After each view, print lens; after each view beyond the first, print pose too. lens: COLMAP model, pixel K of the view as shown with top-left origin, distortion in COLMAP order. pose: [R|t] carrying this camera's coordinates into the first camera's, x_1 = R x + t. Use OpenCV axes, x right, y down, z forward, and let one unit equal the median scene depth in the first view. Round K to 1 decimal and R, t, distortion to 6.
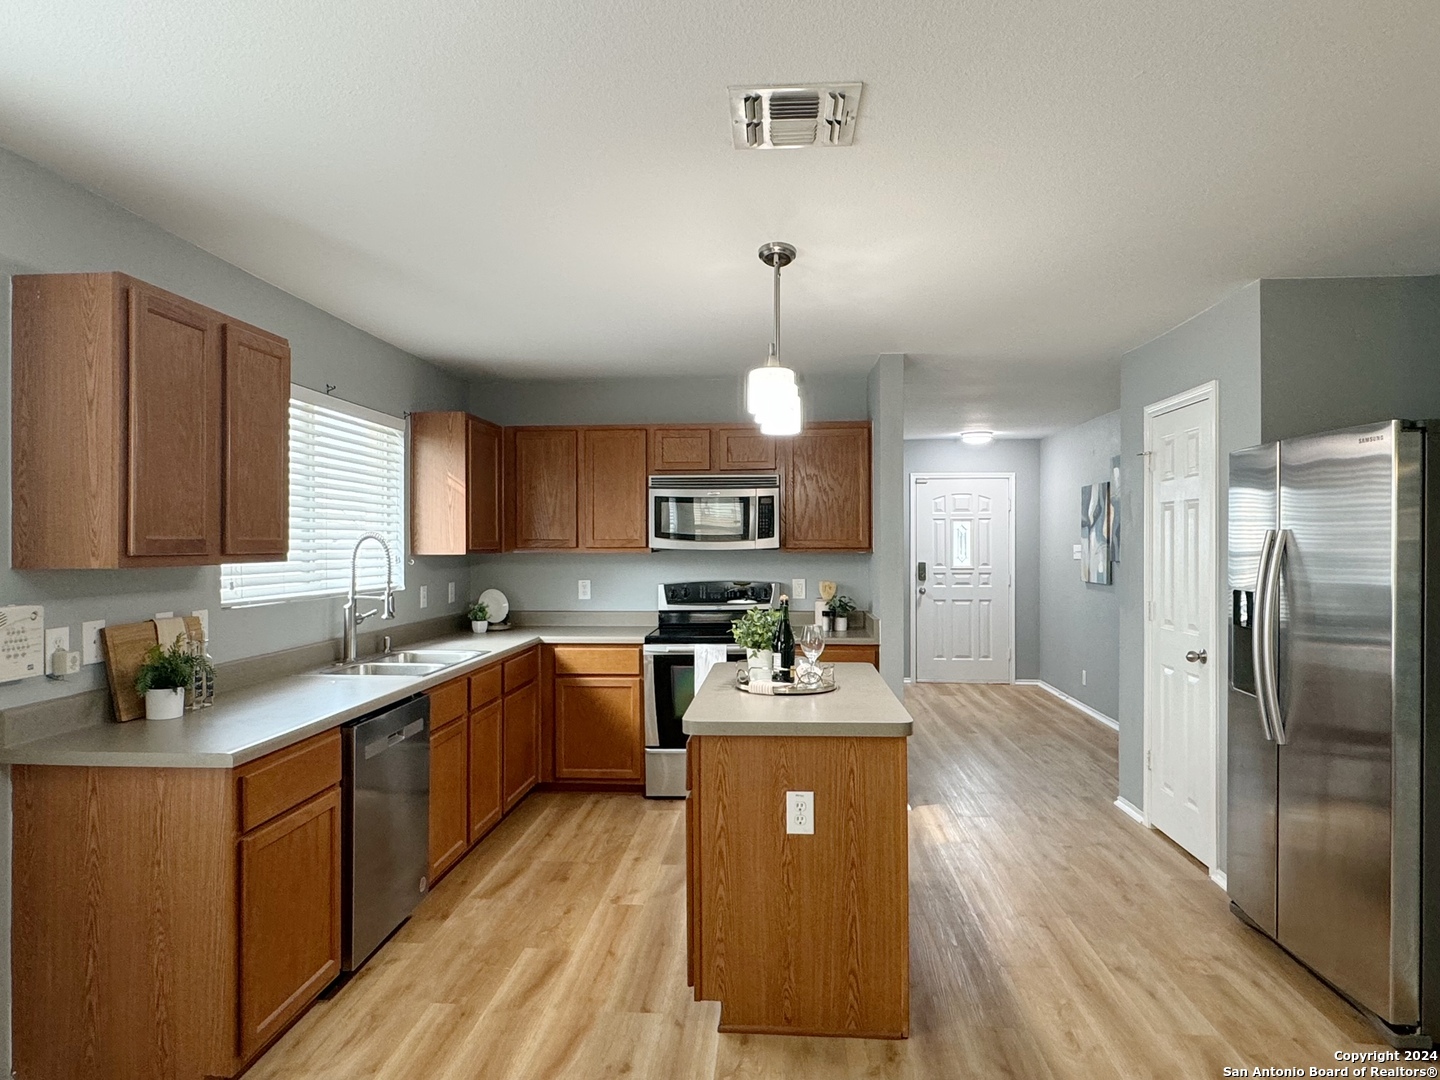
lens RADIAL K [[877.2, 0, 720.0], [0, 877.2, 541.1], [0, 0, 1]] dist [-0.003176, 0.004043]
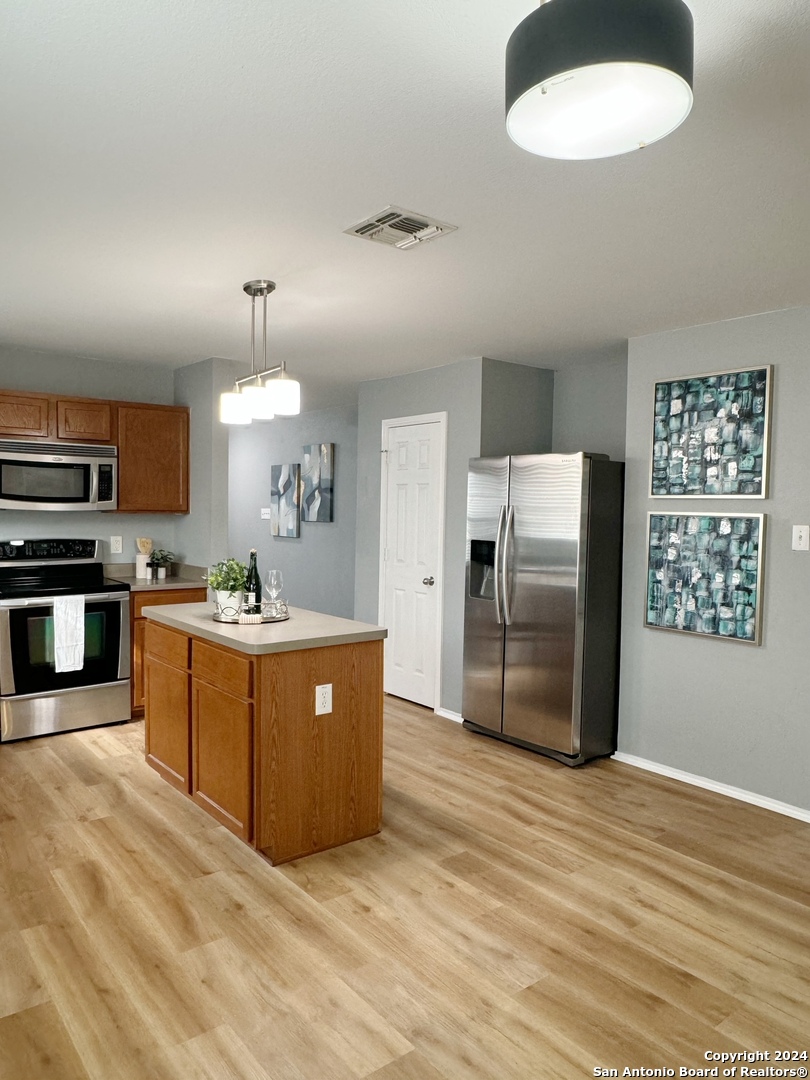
lens RADIAL K [[749.8, 0, 405.4], [0, 749.8, 541.0], [0, 0, 1]] dist [-0.011067, 0.007580]
pose [[0.736758, -0.016785, 0.675948, -0.521806], [-0.019237, 0.998767, 0.045769, -0.005749], [-0.675883, -0.046724, 0.735527, 0.017621]]
